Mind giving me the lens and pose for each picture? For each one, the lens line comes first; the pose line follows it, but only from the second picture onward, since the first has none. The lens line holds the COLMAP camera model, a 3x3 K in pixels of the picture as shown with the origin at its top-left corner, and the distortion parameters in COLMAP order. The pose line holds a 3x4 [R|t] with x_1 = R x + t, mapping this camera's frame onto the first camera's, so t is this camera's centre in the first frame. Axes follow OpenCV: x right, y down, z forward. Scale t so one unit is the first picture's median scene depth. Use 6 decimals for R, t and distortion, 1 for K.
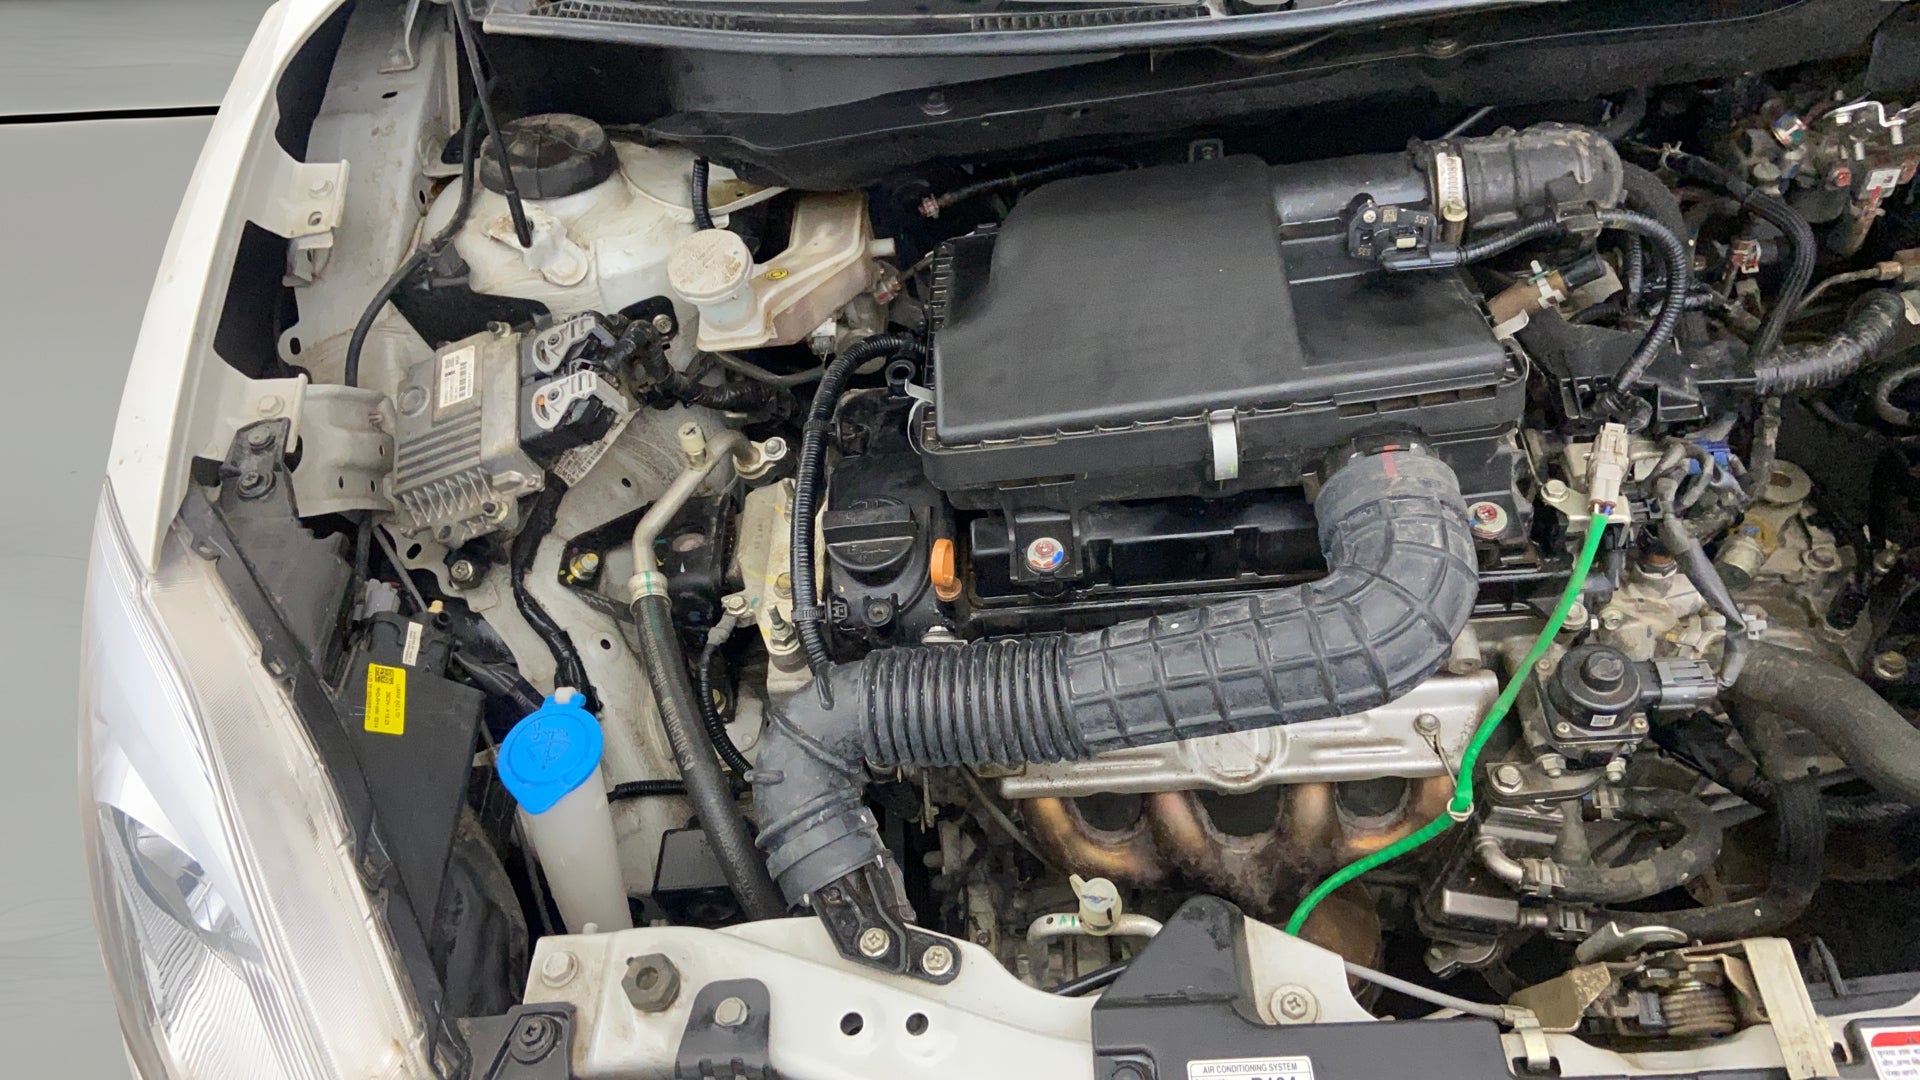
lens RADIAL K [[1381.3, 0, 970.2], [0, 1381.3, 523.8], [0, 0, 1]] dist [0.124046, -0.169474]
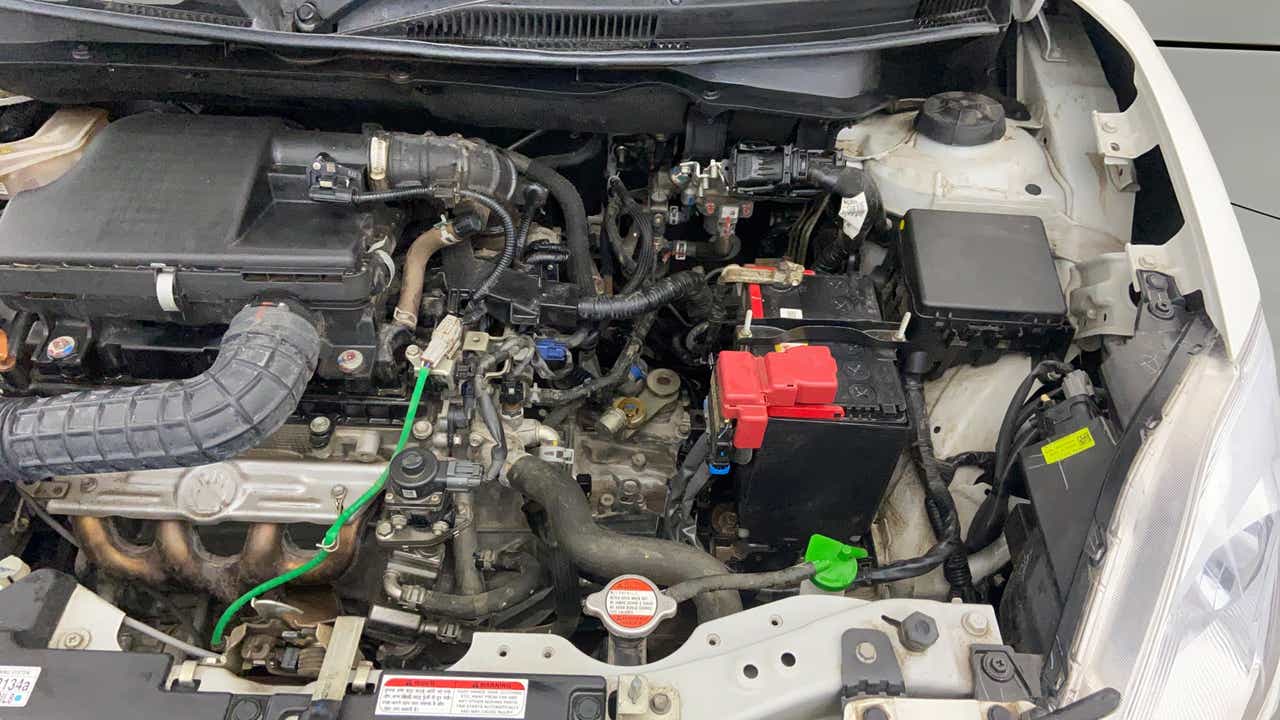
lens RADIAL K [[920.8, 0, 646.8], [0, 920.8, 349.2], [0, 0, 1]] dist [0.124046, -0.169474]
pose [[0.978307, 0.138242, 0.154286, 0.486571], [-0.128999, 0.989280, -0.068442, 0.011961], [-0.162094, 0.047054, 0.985653, -0.101485]]
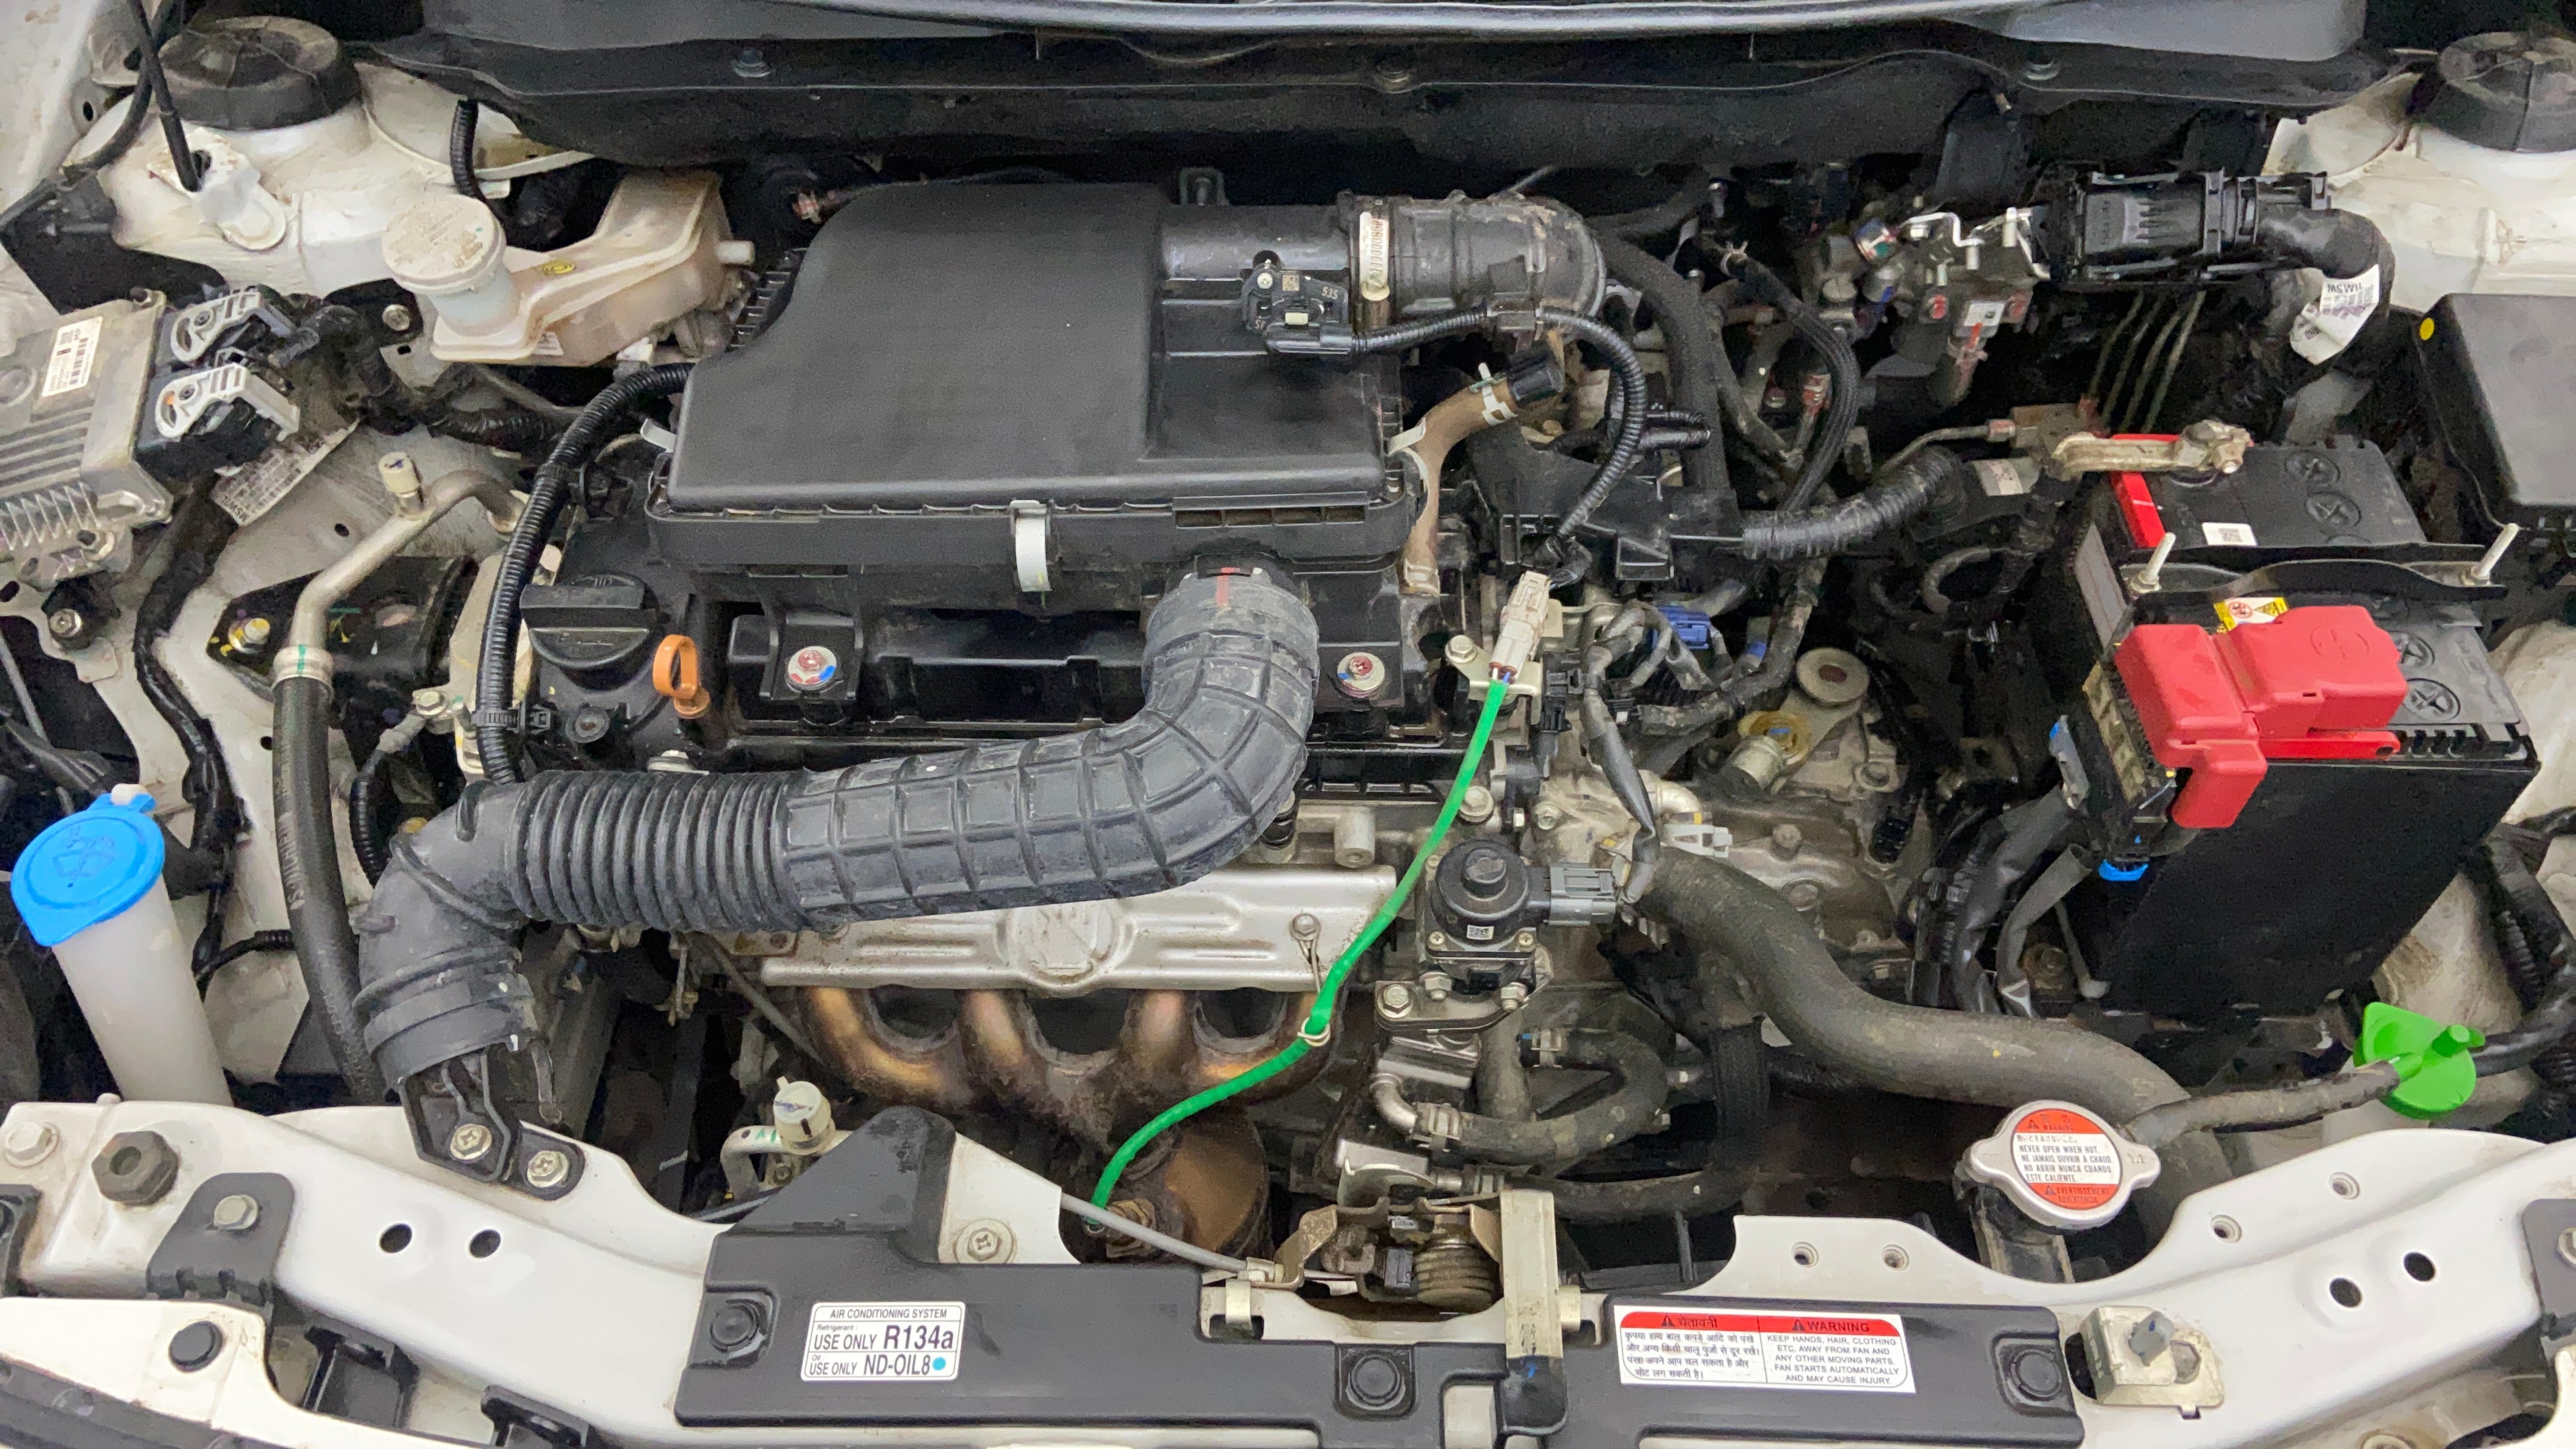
lens RADIAL K [[1851.7, 0, 1298.7], [0, 1851.7, 725.8], [0, 0, 1]] dist [0.120278, -0.161483]
pose [[0.990708, 0.091215, 0.100882, 0.207226], [-0.093672, 0.995404, 0.019889, 0.007804], [-0.098604, -0.029154, 0.994700, -0.054685]]
